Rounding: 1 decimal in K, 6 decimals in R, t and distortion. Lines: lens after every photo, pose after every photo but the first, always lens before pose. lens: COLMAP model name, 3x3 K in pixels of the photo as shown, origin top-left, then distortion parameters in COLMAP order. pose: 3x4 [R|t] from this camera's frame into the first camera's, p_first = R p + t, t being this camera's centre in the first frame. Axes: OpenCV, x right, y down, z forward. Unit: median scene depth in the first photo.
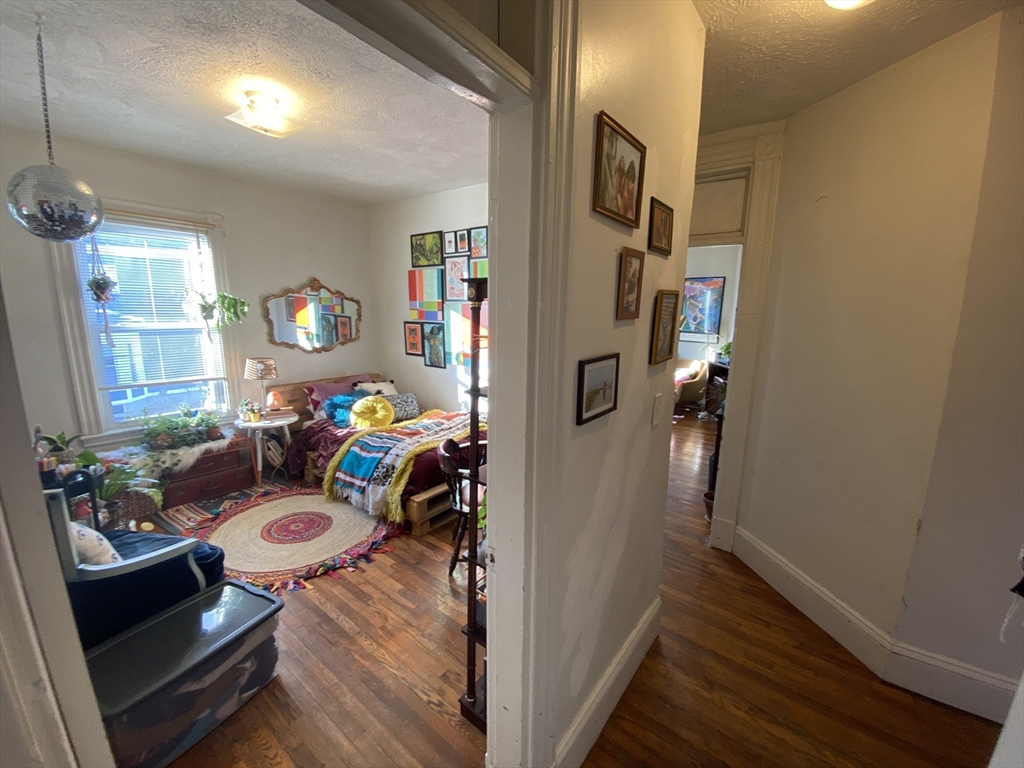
lens RADIAL K [[412.6, 0, 512.6], [0, 412.6, 384.6], [0, 0, 1]] dist [0.031677, -0.027229]
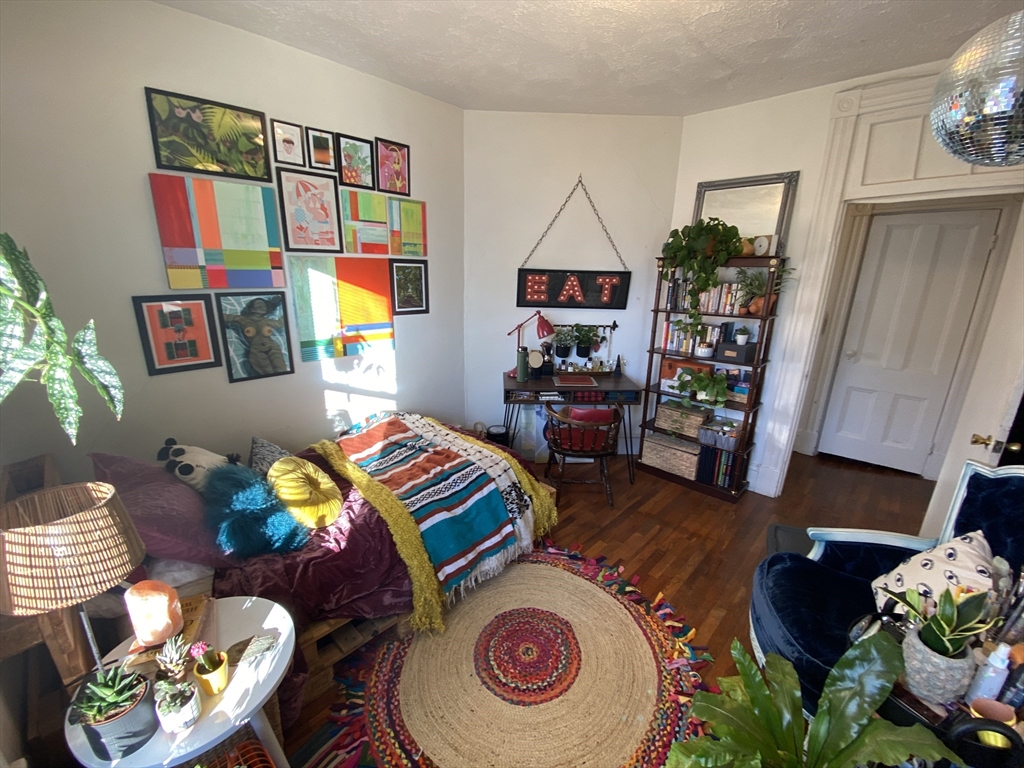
lens RADIAL K [[412.6, 0, 512.6], [0, 412.6, 384.6], [0, 0, 1]] dist [0.031677, -0.027229]
pose [[0.104823, -0.283461, 0.953238, -0.744195], [0.164643, 0.950238, 0.264464, -0.136486], [-0.980767, 0.129222, 0.146277, 0.674455]]
